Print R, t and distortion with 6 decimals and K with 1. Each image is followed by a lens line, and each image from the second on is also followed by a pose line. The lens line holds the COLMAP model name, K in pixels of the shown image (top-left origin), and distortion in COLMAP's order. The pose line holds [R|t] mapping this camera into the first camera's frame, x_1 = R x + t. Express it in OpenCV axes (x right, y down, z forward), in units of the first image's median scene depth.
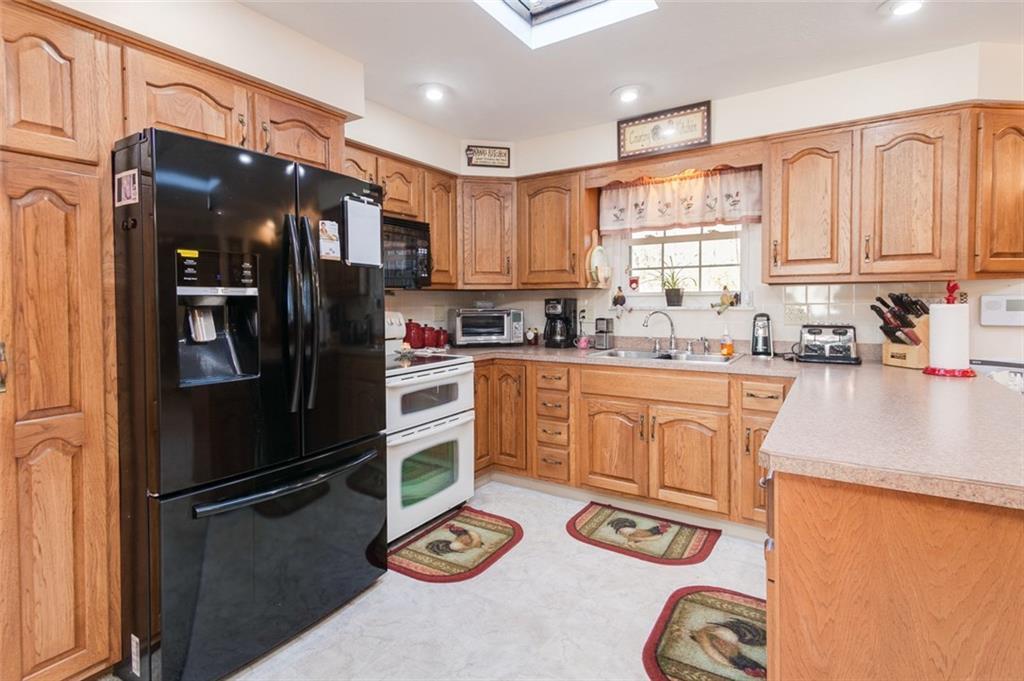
lens RADIAL K [[490.5, 0, 511.7], [0, 490.5, 314.3], [0, 0, 1]] dist [0.004570, 0.000358]
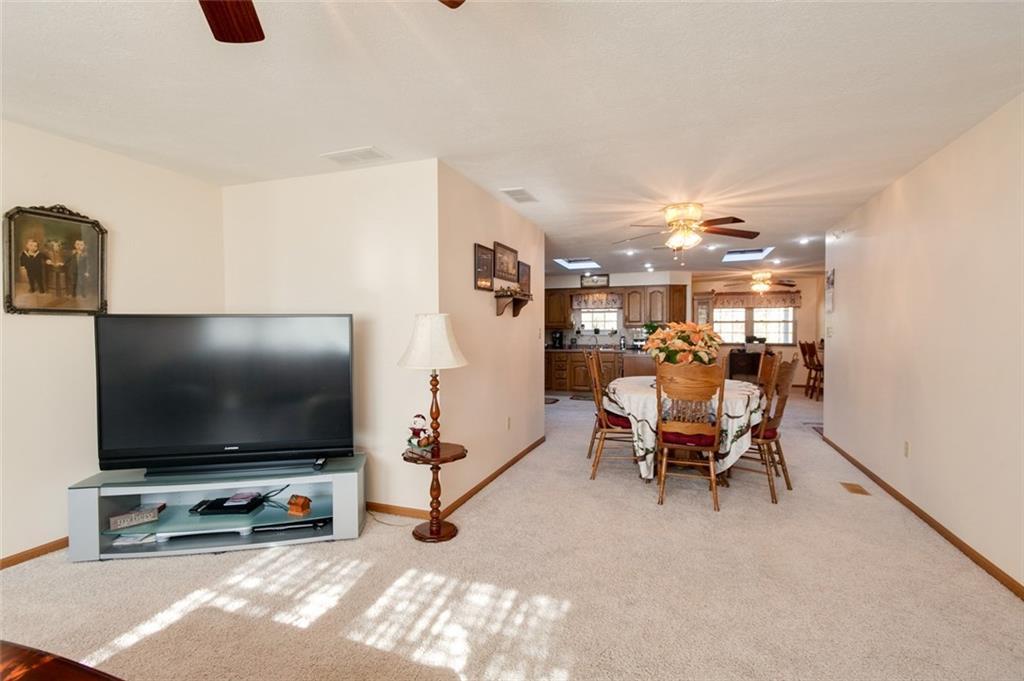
lens RADIAL K [[482.9, 0, 507.5], [0, 482.9, 333.4], [0, 0, 1]] dist [0.000672, -0.000208]
pose [[0.974090, 0.006523, 0.226069, -0.891206], [-0.000788, 0.999676, -0.025448, 0.054523], [-0.226161, 0.024611, 0.973779, -1.804344]]
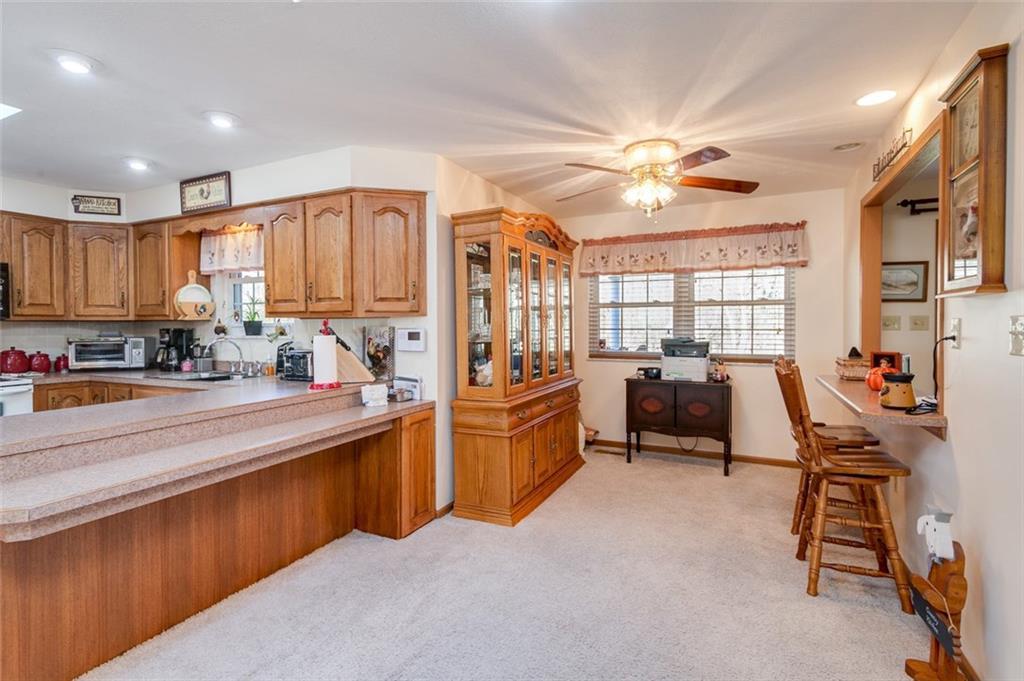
lens RADIAL K [[482.9, 0, 507.5], [0, 482.9, 333.4], [0, 0, 1]] dist [0.000672, -0.000208]
pose [[0.991676, 0.001586, 0.128745, 0.816643], [0.000257, 0.999898, -0.014292, -0.005043], [-0.128754, 0.014206, 0.991575, -0.258941]]
